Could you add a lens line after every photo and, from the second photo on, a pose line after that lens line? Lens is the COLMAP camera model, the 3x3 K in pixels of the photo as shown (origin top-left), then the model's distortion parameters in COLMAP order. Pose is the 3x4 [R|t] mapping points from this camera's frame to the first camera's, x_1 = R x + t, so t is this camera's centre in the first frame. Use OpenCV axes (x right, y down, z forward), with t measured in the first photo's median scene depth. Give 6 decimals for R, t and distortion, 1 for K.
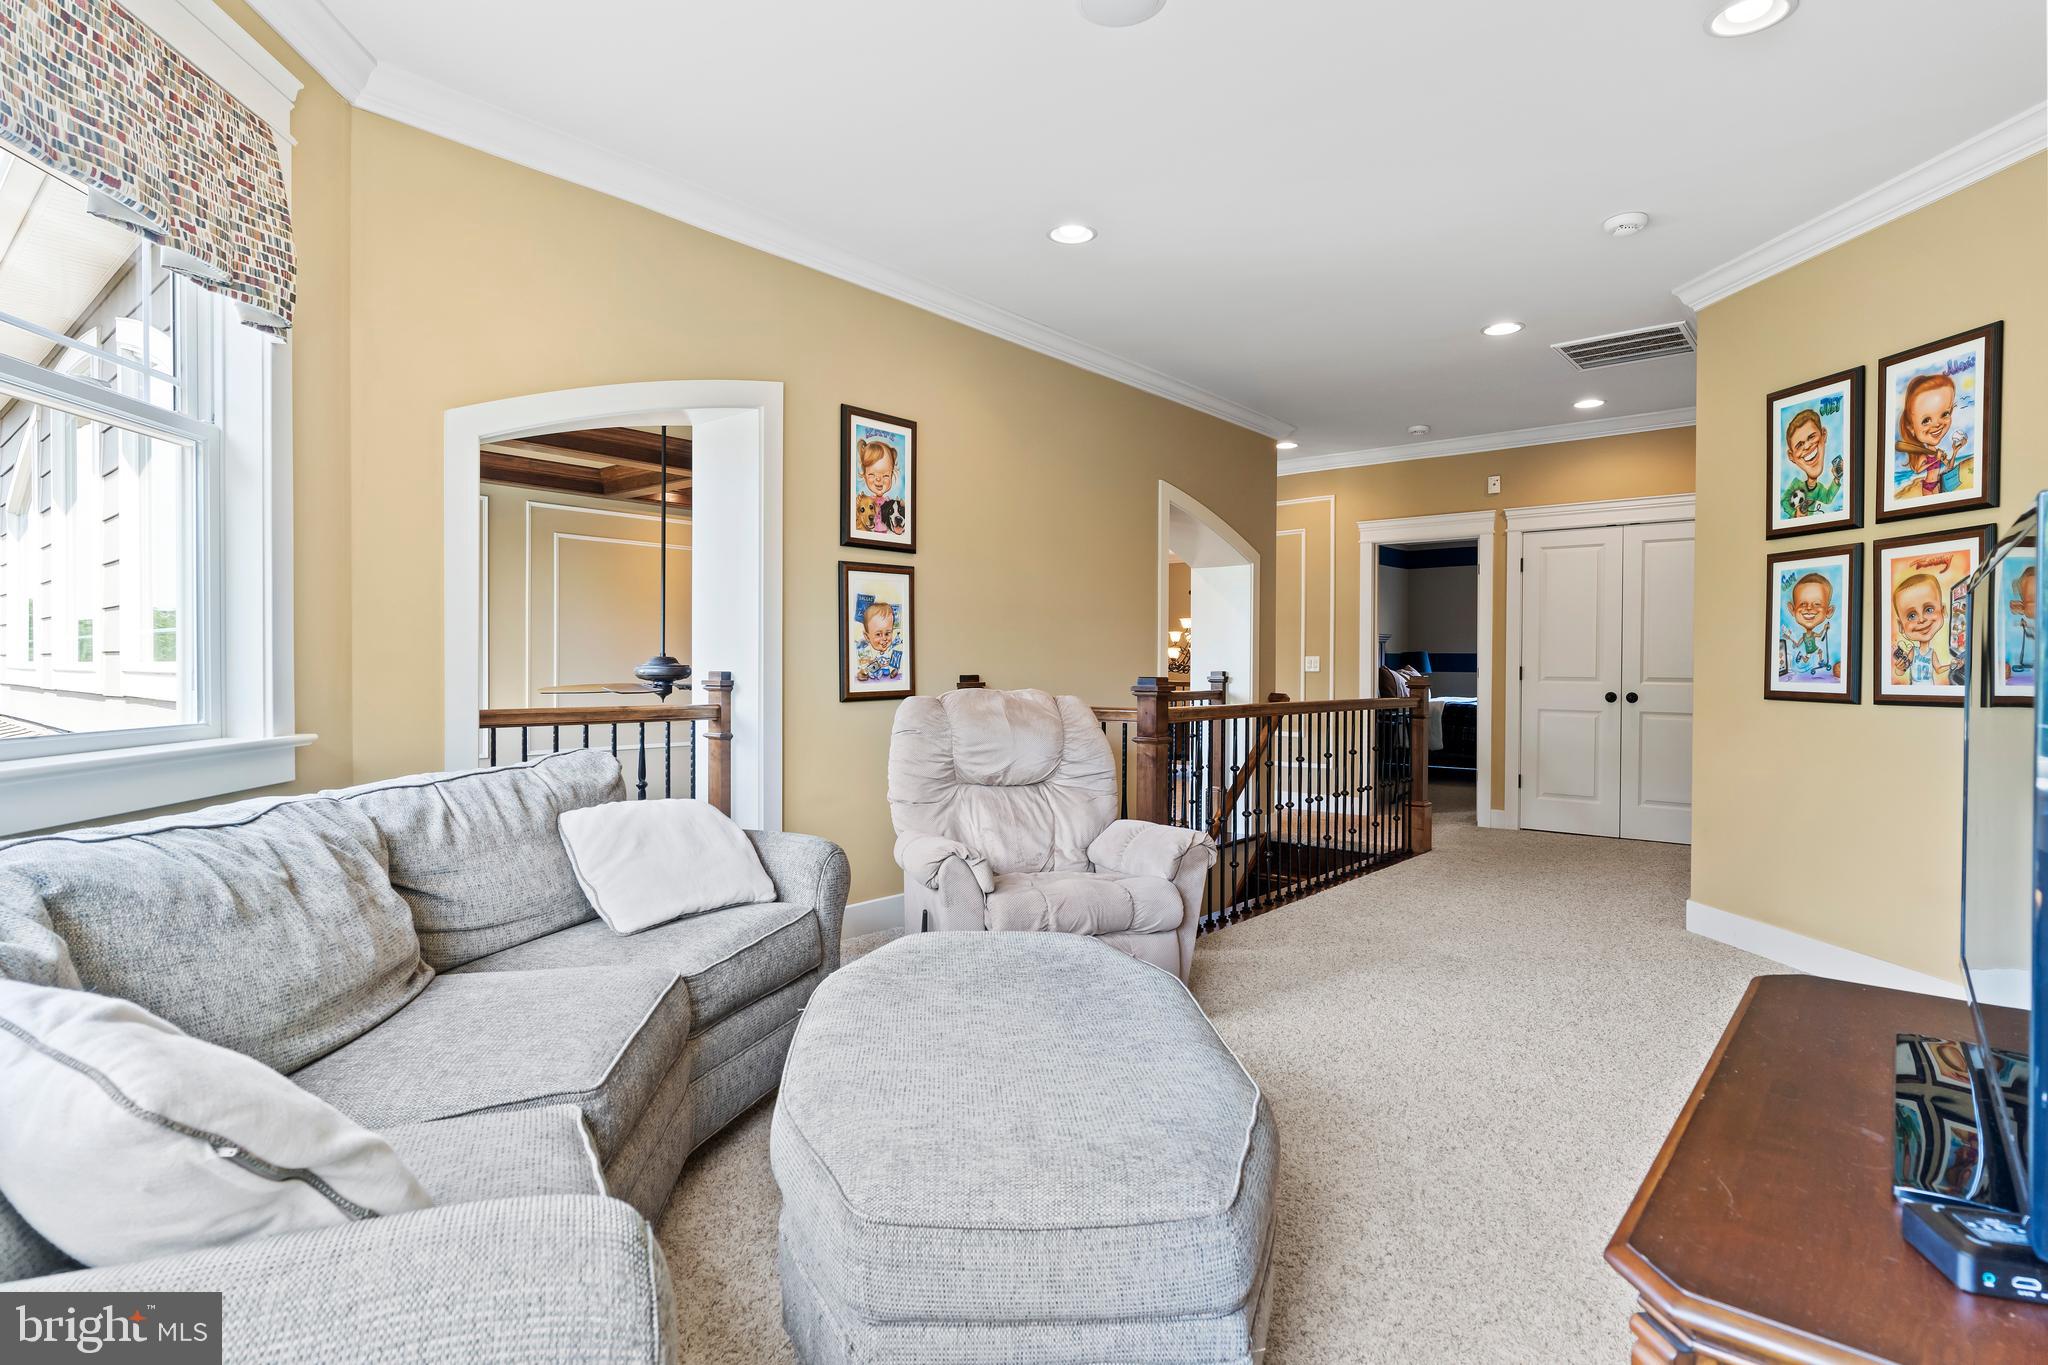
lens RADIAL K [[1042.2, 0, 1017.2], [0, 1042.2, 702.1], [0, 0, 1]] dist [-0.004136, -0.000024]
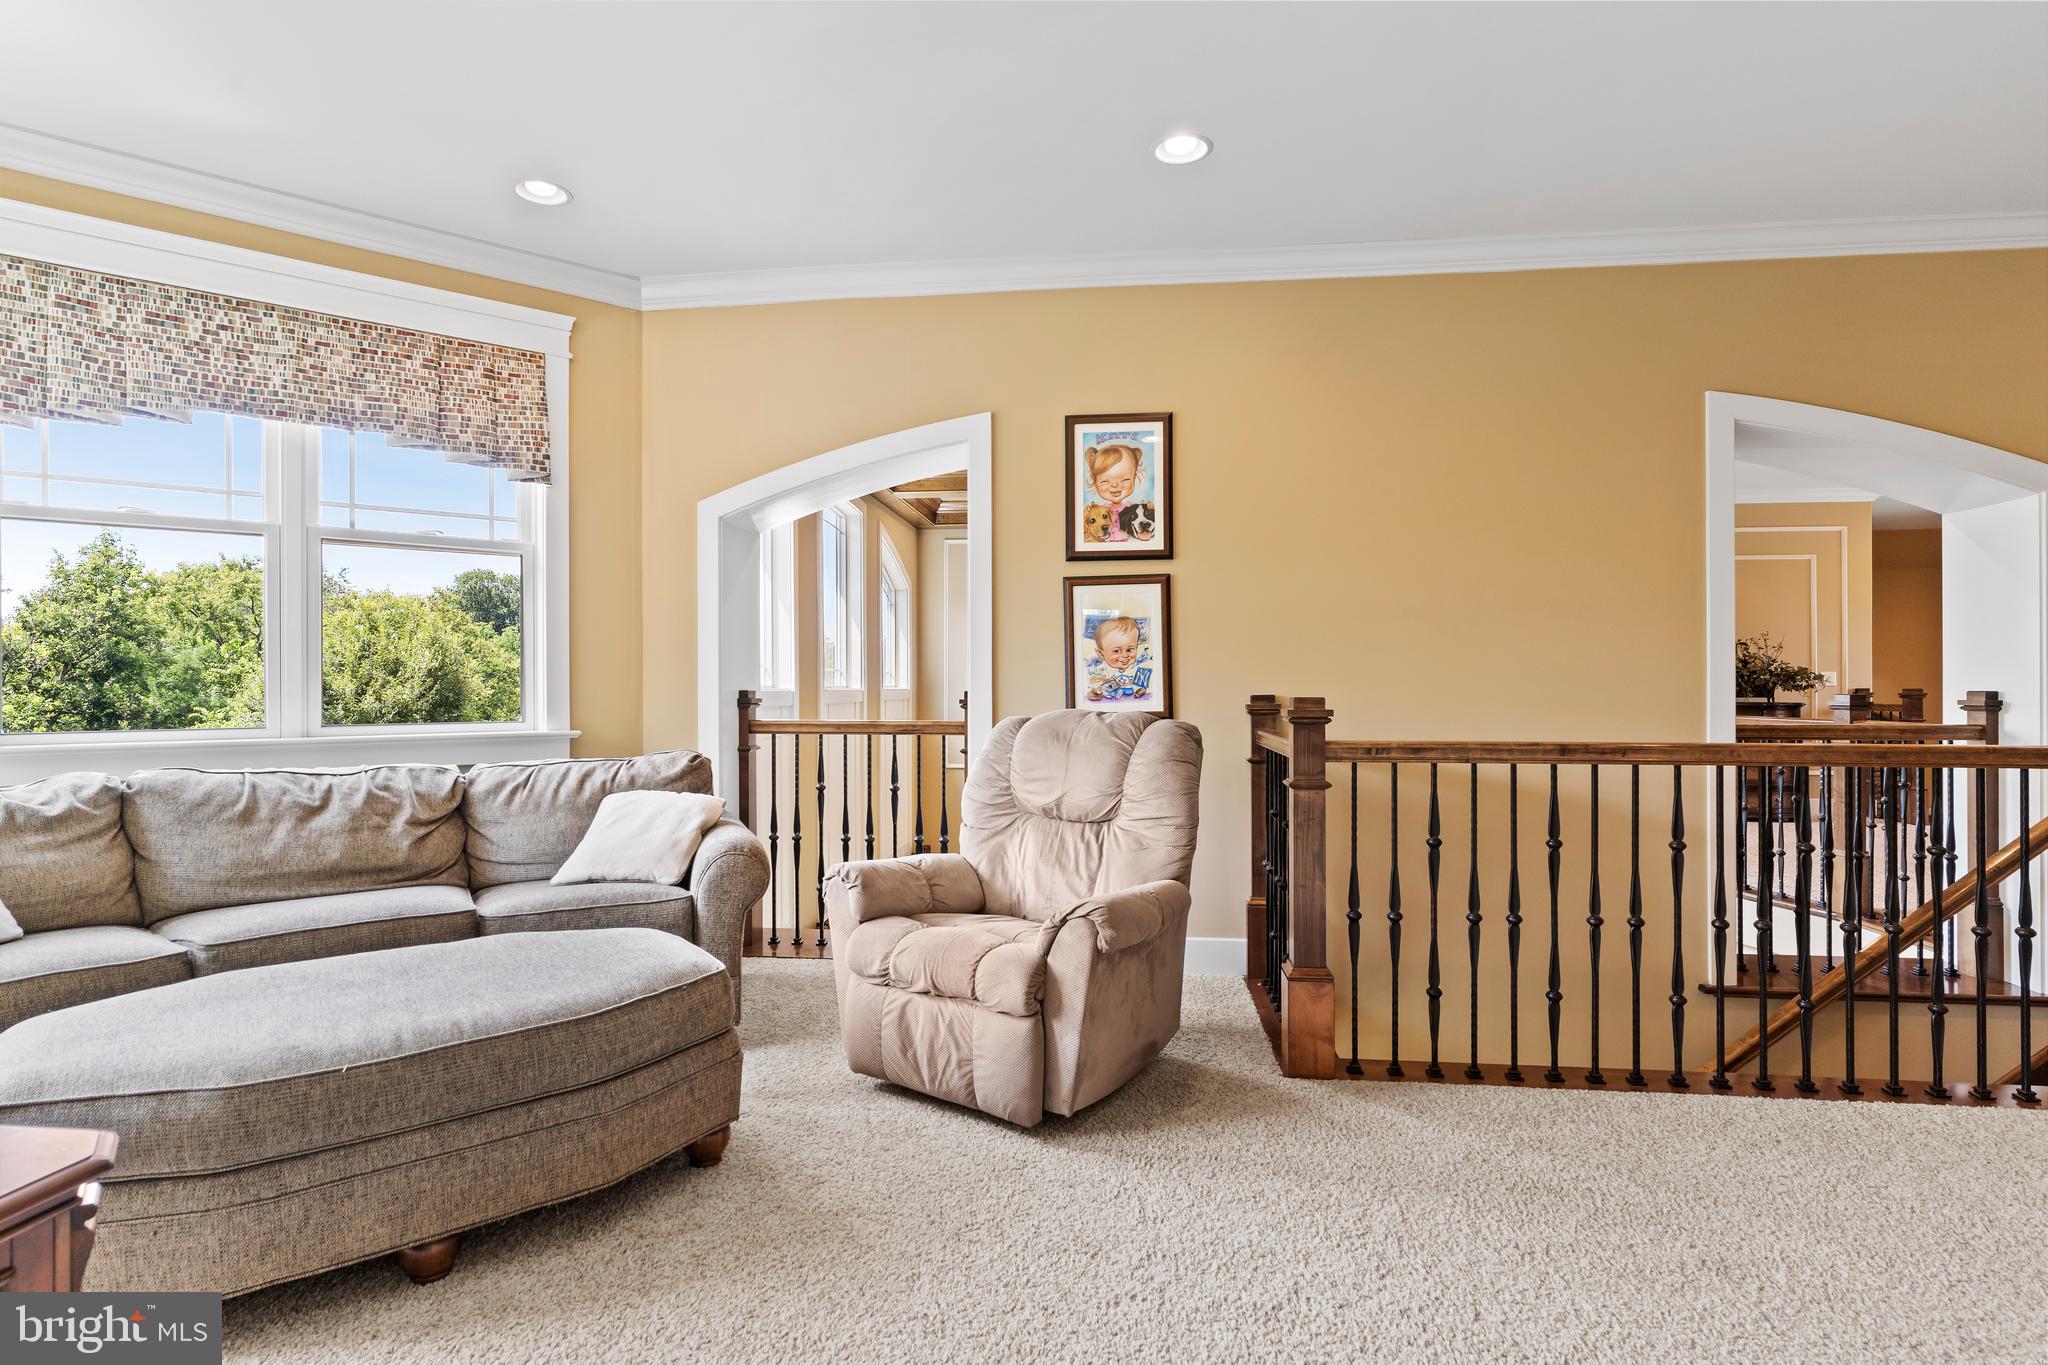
lens RADIAL K [[1042.2, 0, 1017.2], [0, 1042.2, 702.1], [0, 0, 1]] dist [-0.004136, -0.000024]
pose [[0.558814, 0.009517, -0.829238, 0.602873], [-0.024991, 0.999673, -0.005368, -0.012115], [0.828916, 0.023723, 0.558870, 0.414203]]
